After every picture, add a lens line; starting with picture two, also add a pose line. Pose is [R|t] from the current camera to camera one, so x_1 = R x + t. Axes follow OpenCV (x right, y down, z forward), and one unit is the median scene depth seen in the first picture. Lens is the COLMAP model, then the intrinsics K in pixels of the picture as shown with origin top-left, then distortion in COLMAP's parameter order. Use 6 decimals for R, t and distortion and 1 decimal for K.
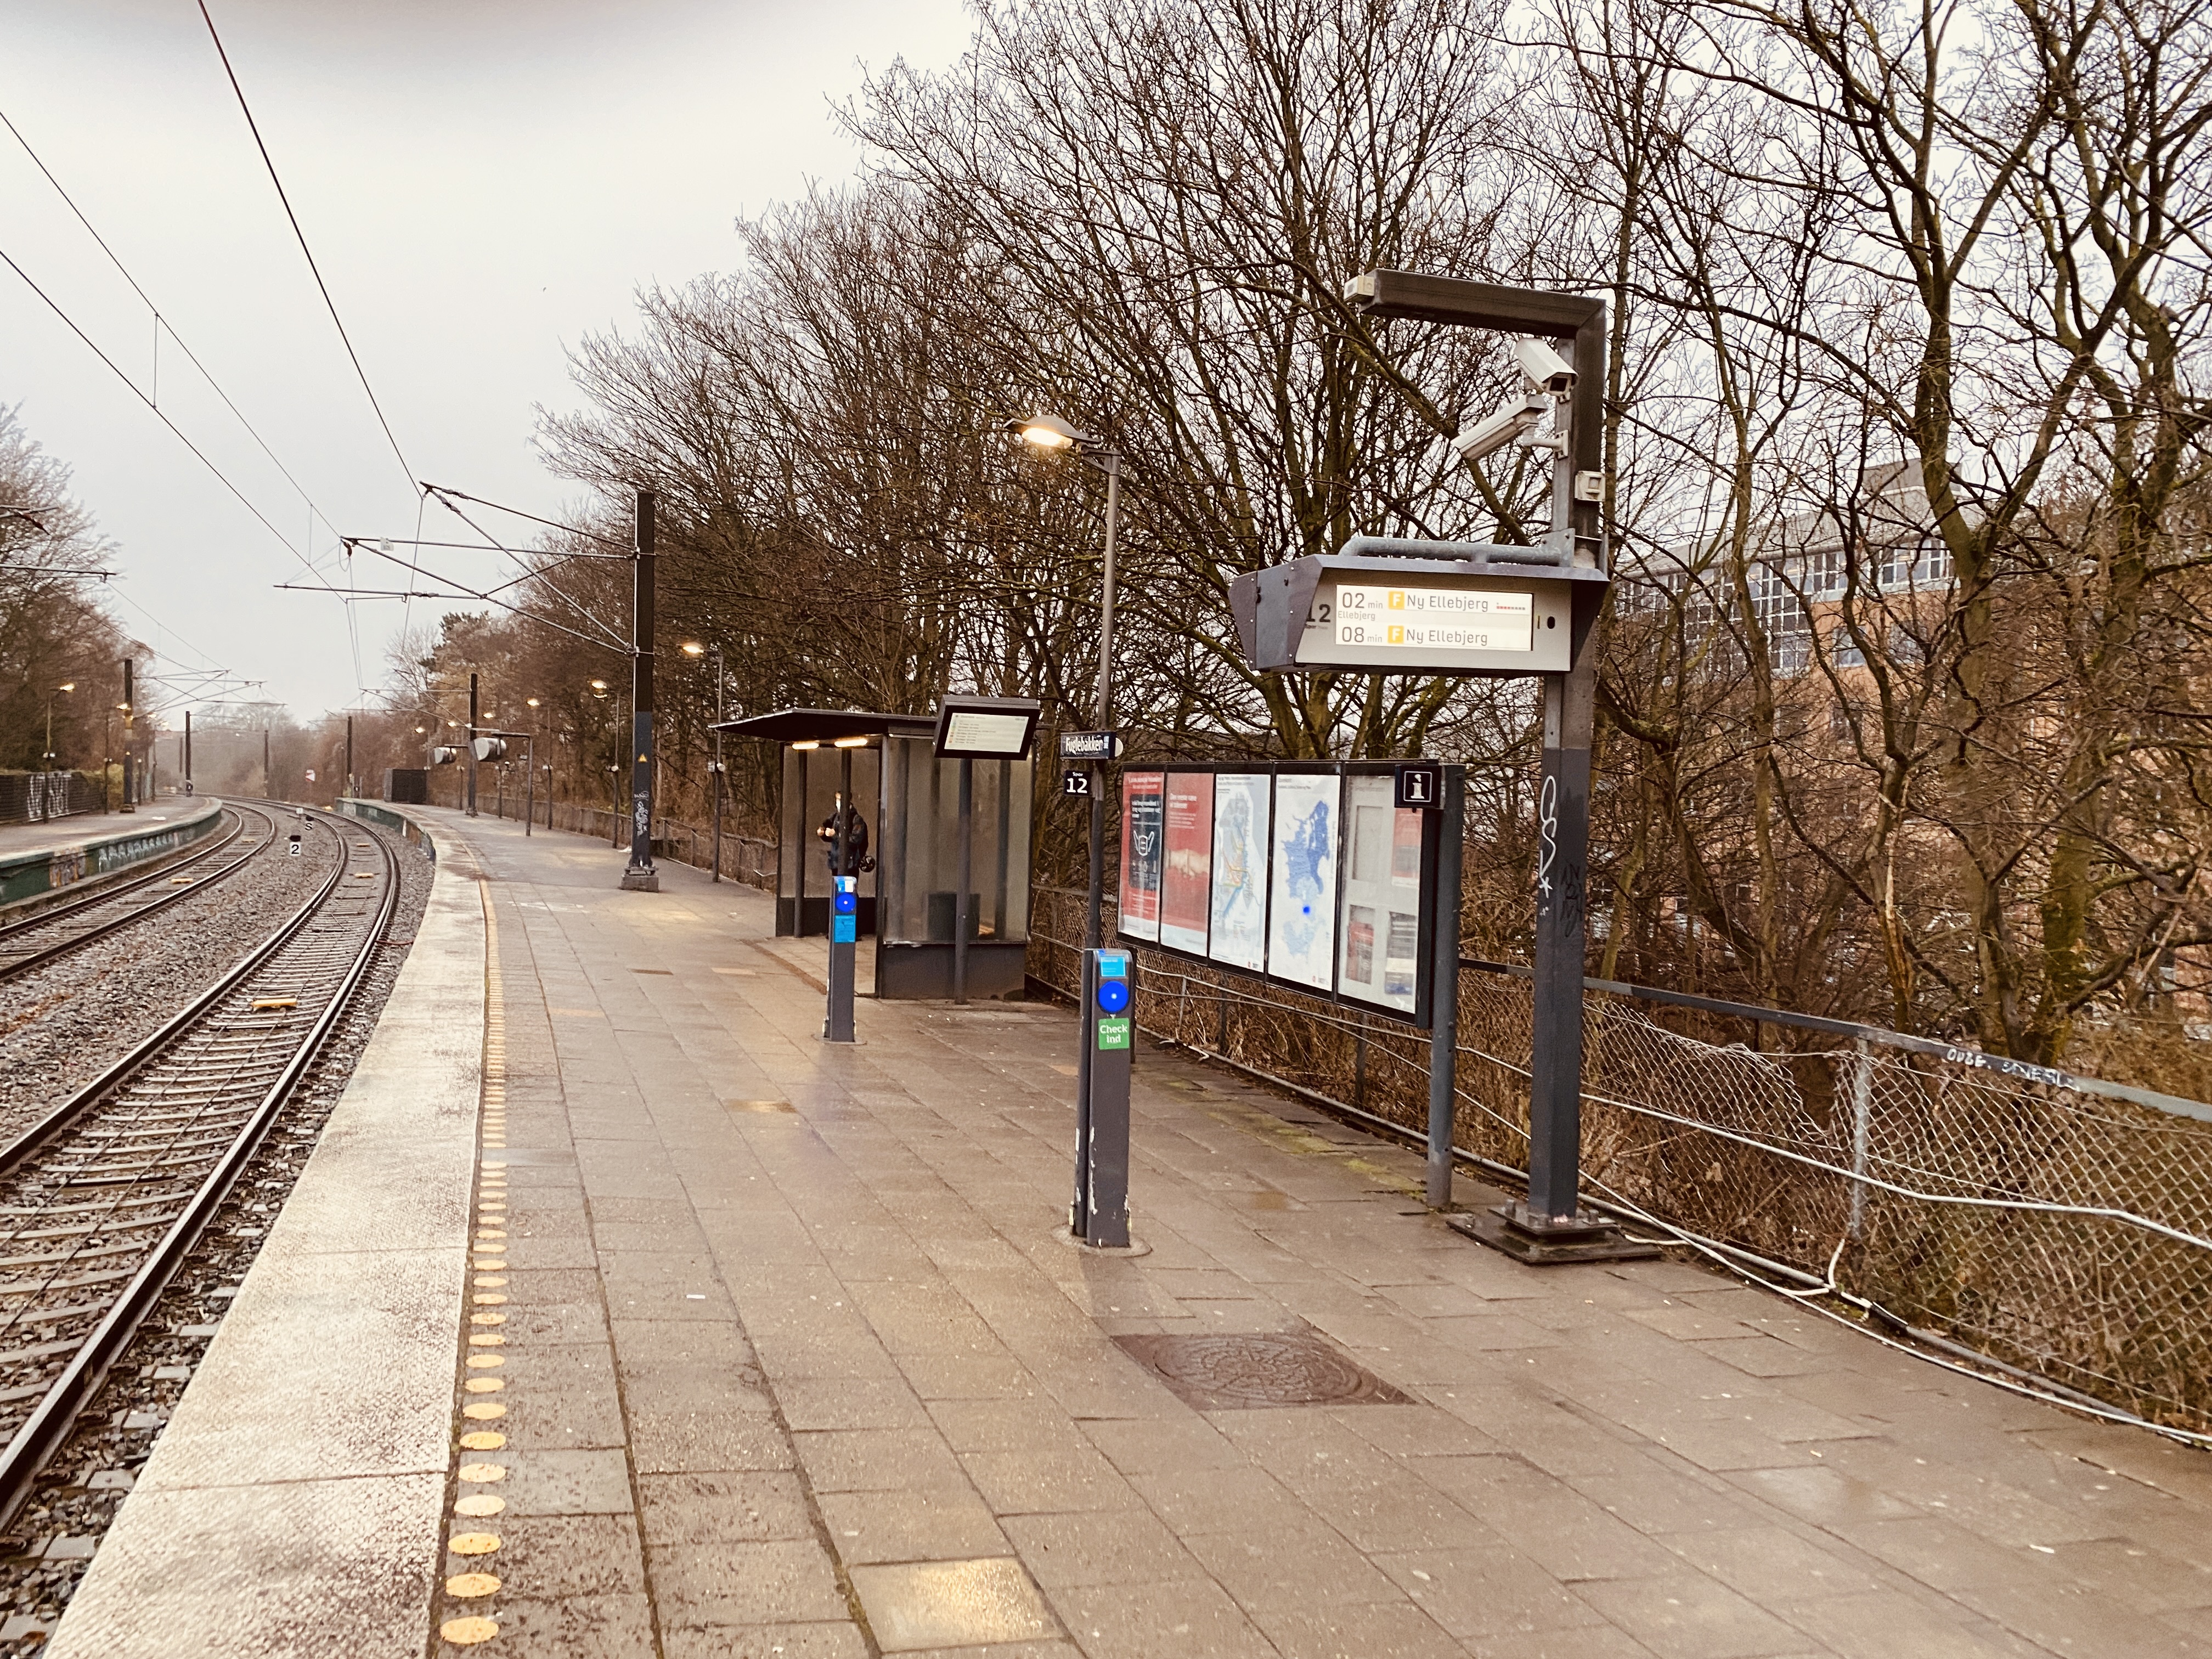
lens RADIAL K [[1662.0, 0, 1105.4], [0, 1662.0, 833.6], [0, 0, 1]] dist [0.011475, -0.015621]
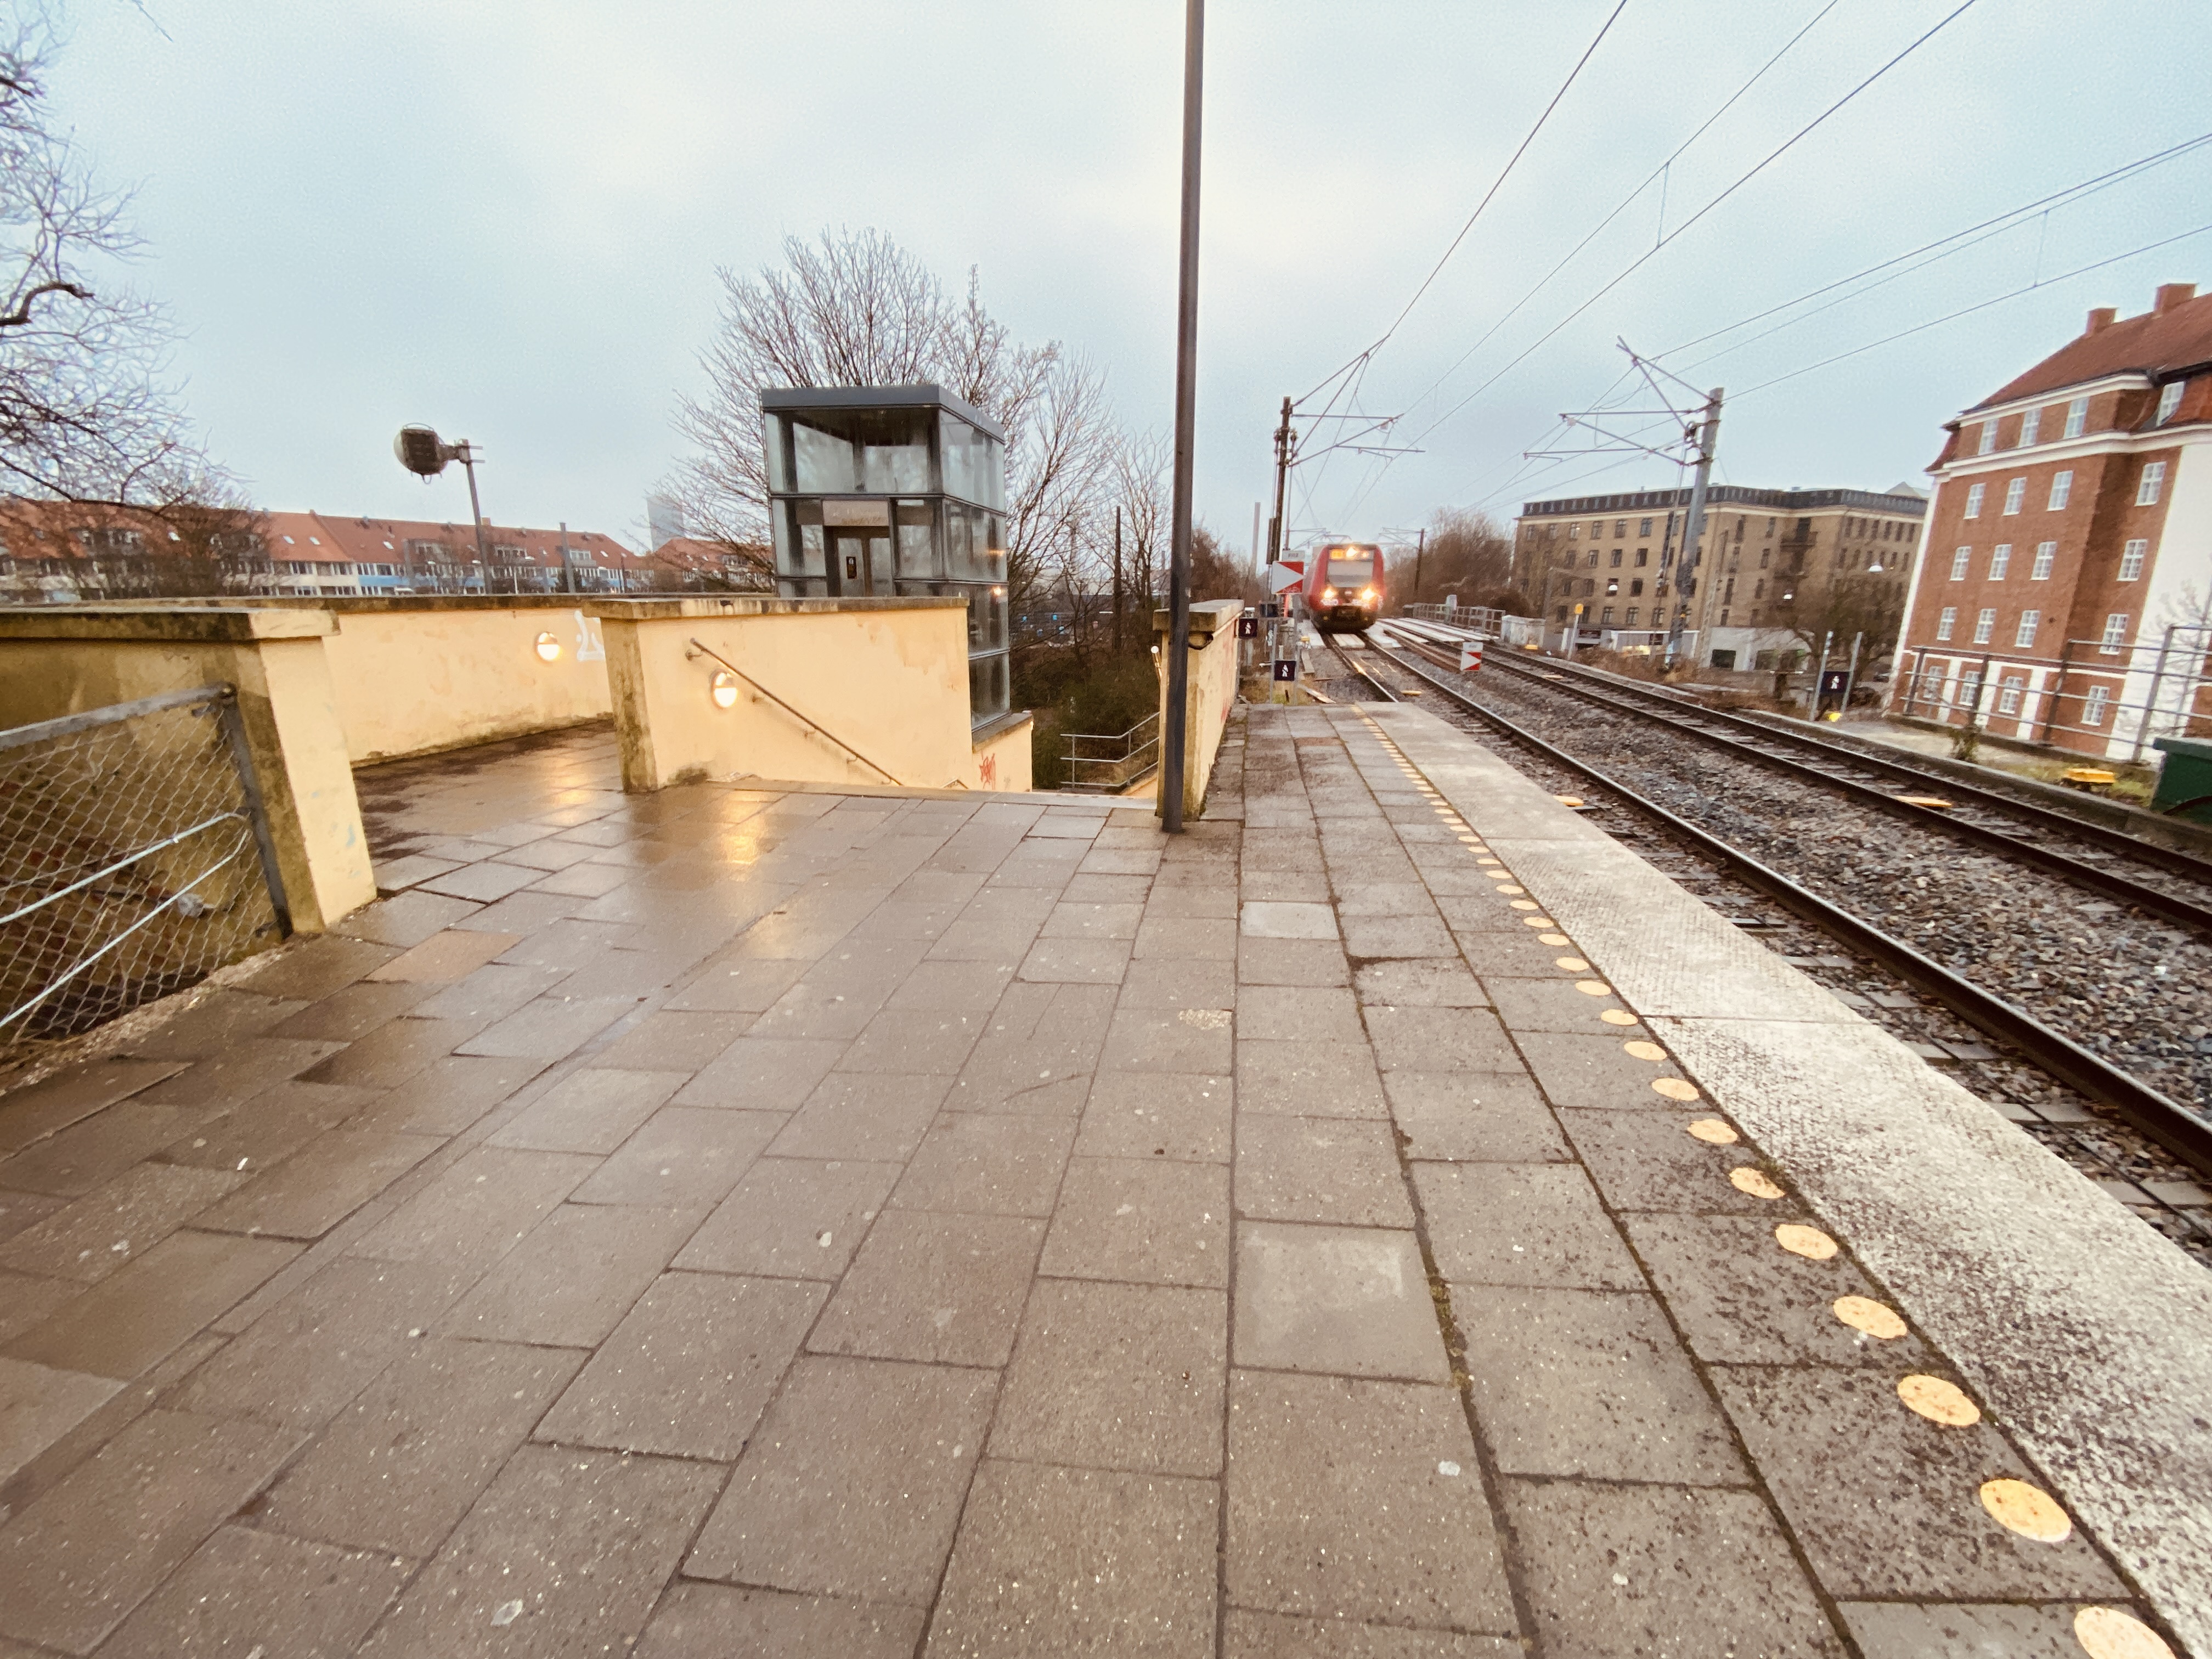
lens RADIAL K [[881.5, 0, 1102.6], [0, 881.5, 847.8], [0, 0, 1]] dist [0.002893, -0.013555]
pose [[-0.882340, -0.165067, 0.440715, -0.019348], [-0.020389, 0.948998, 0.314622, 0.008647], [-0.470171, 0.268618, -0.840704, 0.175837]]
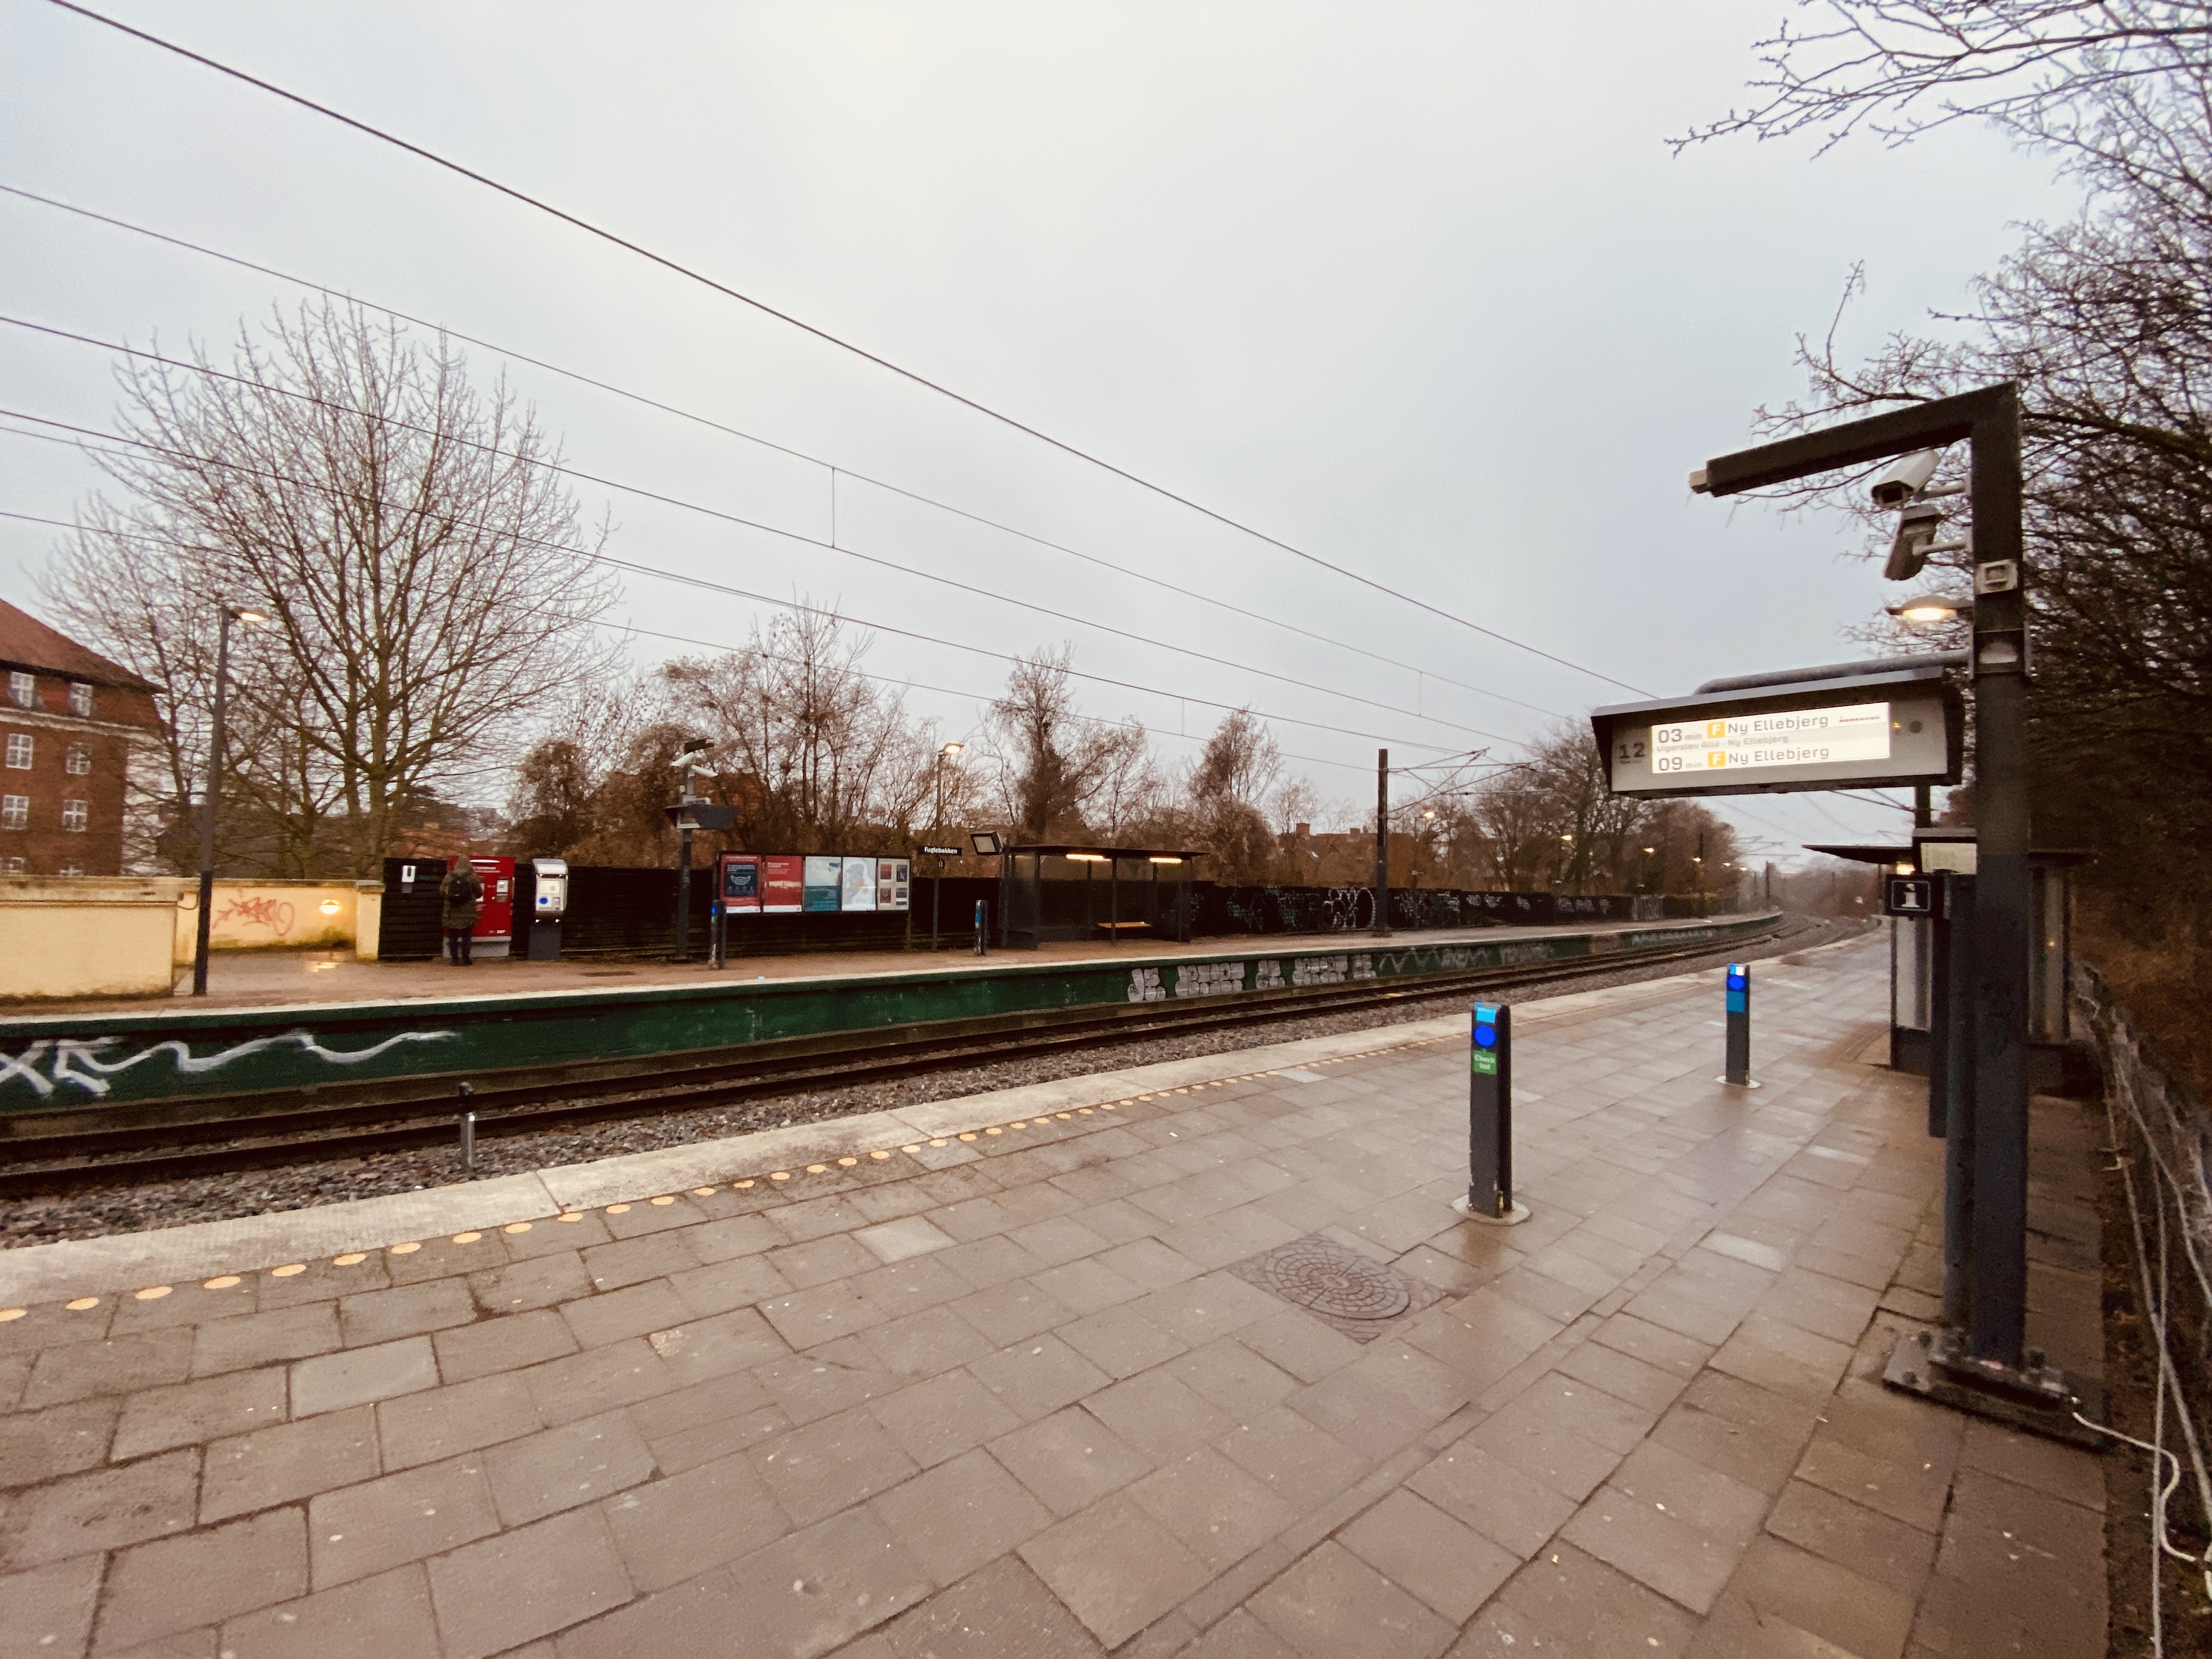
lens RADIAL K [[881.5, 0, 1117.1], [0, 881.5, 819.6], [0, 0, 1]] dist [0.002893, -0.013555]
pose [[0.402725, -0.068277, -0.912771, 0.142775], [-0.043736, 0.994640, -0.093697, -0.000184], [0.914276, 0.077655, 0.397580, 0.093157]]
